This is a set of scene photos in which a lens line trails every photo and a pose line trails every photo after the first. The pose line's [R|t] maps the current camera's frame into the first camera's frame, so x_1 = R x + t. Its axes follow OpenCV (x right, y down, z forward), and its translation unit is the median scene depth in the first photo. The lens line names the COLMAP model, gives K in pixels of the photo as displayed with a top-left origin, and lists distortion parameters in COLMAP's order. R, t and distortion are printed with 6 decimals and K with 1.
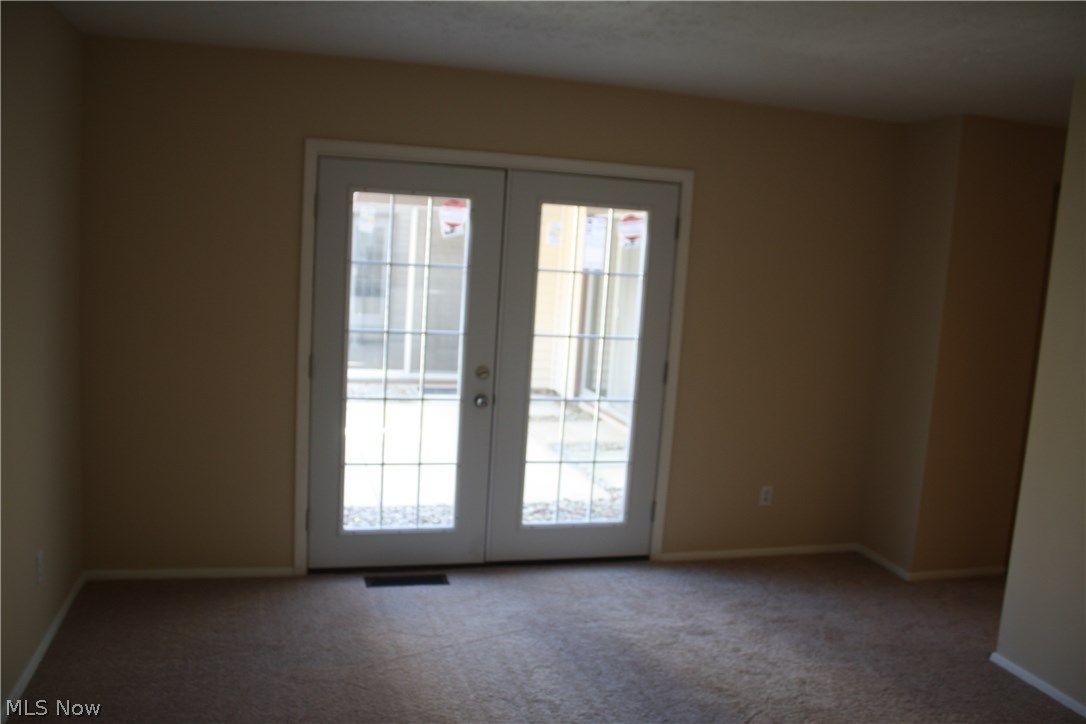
lens RADIAL K [[921.1, 0, 543.0], [0, 921.1, 362.0], [0, 0, 1]] dist [-0.151261, 0.146778]
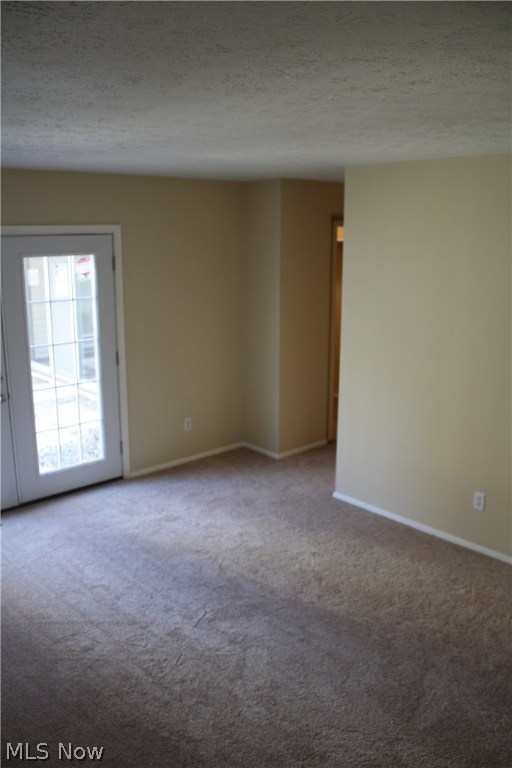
lens RADIAL K [[651.4, 0, 256.0], [0, 651.4, 384.0], [0, 0, 1]] dist [-0.151261, 0.146778]
pose [[0.897218, -0.161329, 0.411062, -0.128839], [0.113267, 0.983809, 0.138890, -0.082265], [-0.426813, -0.078055, 0.900965, -0.083780]]
